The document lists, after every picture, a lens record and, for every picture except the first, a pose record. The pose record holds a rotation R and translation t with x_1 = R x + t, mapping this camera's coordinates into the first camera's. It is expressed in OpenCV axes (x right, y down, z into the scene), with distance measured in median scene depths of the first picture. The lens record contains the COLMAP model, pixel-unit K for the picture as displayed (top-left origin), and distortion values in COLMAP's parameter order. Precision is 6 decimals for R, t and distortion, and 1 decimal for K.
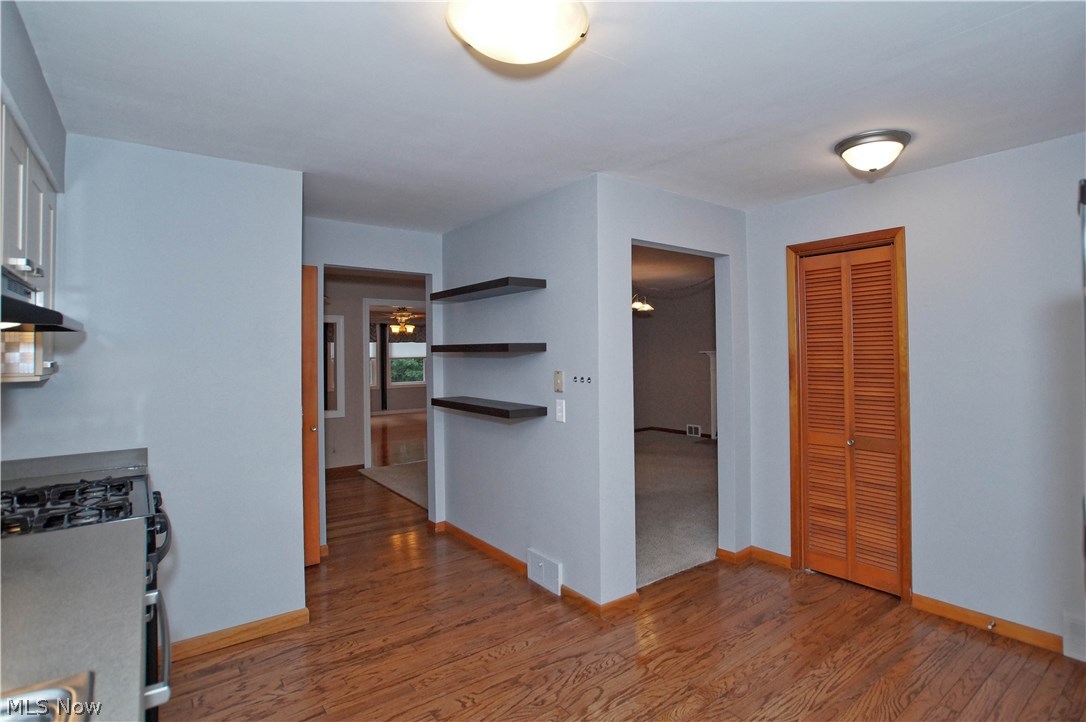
lens RADIAL K [[529.0, 0, 555.0], [0, 529.0, 359.2], [0, 0, 1]] dist [-0.065083, 0.023486]
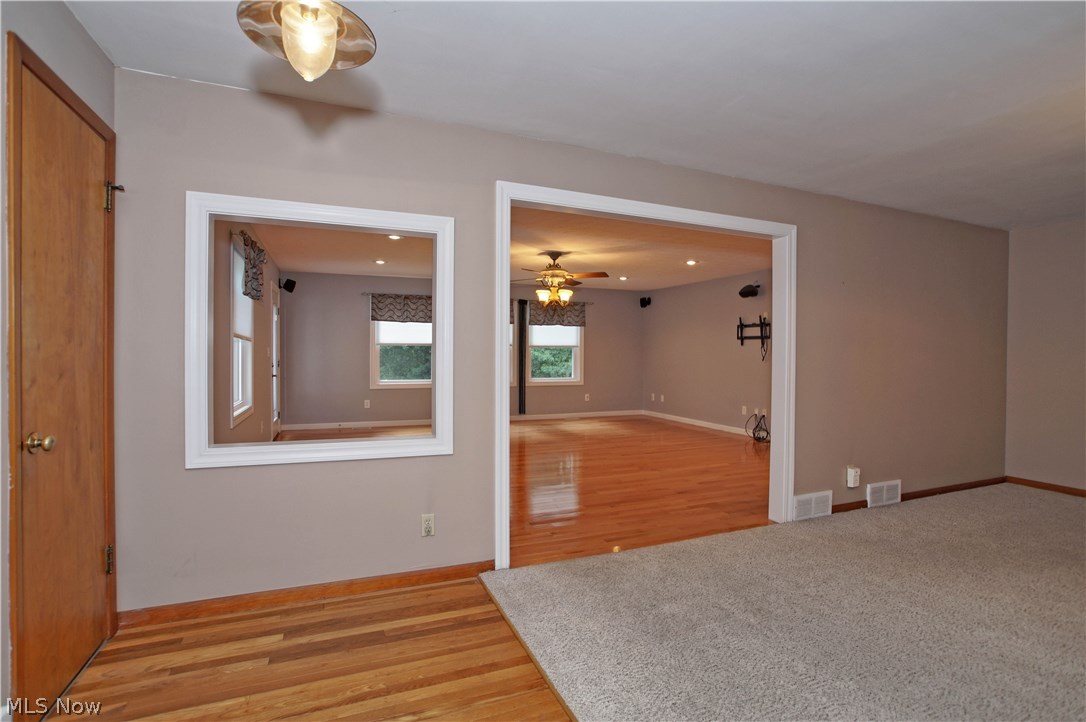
lens RADIAL K [[529.0, 0, 555.0], [0, 529.0, 359.2], [0, 0, 1]] dist [-0.065083, 0.023486]
pose [[0.971169, 0.012081, -0.238087, -0.102493], [-0.011325, 0.999926, 0.004543, 0.013934], [0.238124, -0.001716, 0.971233, 0.281834]]
